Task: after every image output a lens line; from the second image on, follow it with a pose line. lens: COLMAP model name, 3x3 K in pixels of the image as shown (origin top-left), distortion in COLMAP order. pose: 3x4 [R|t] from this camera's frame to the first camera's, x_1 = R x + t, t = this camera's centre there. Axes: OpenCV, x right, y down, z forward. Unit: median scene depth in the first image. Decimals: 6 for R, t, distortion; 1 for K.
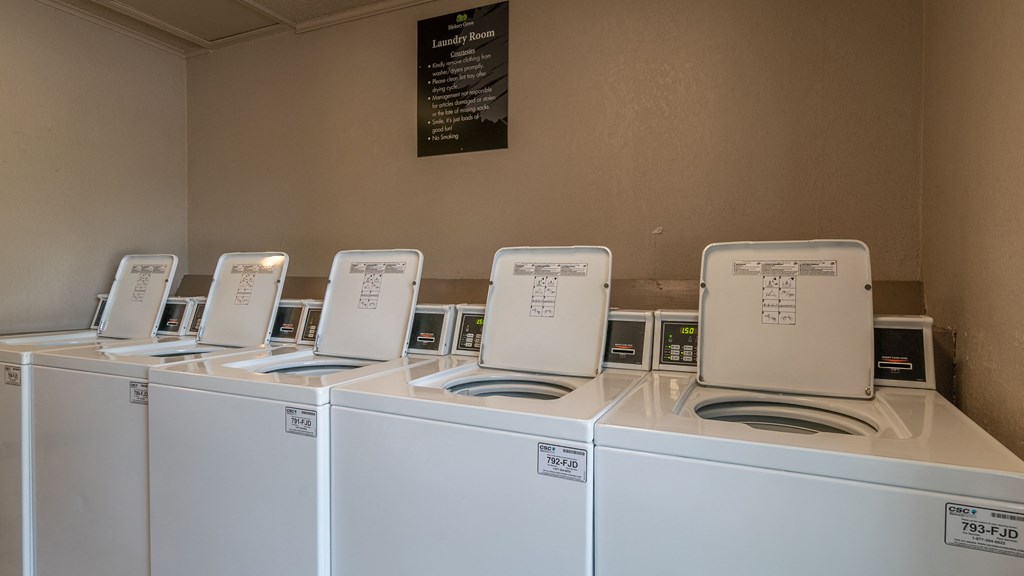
lens RADIAL K [[415.2, 0, 512.1], [0, 415.2, 288.5], [0, 0, 1]] dist [0.000420, -0.000023]
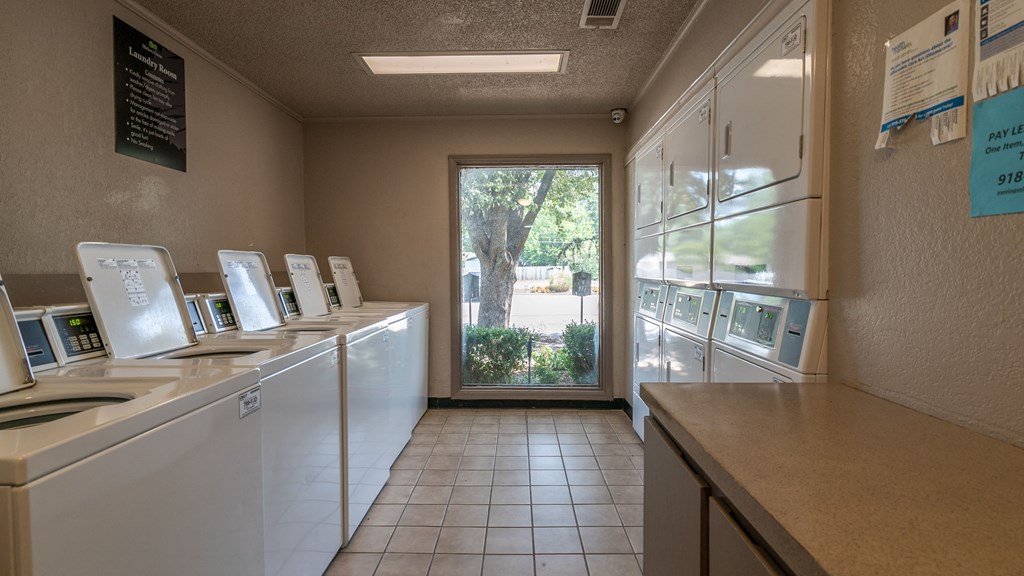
lens RADIAL K [[415.2, 0, 513.1], [0, 415.2, 284.3], [0, 0, 1]] dist [0.000420, -0.000023]
pose [[-0.316487, -0.038294, 0.947823, -1.523773], [0.028474, 0.998351, 0.049843, -0.026524], [-0.948169, 0.042763, -0.314875, 0.445203]]
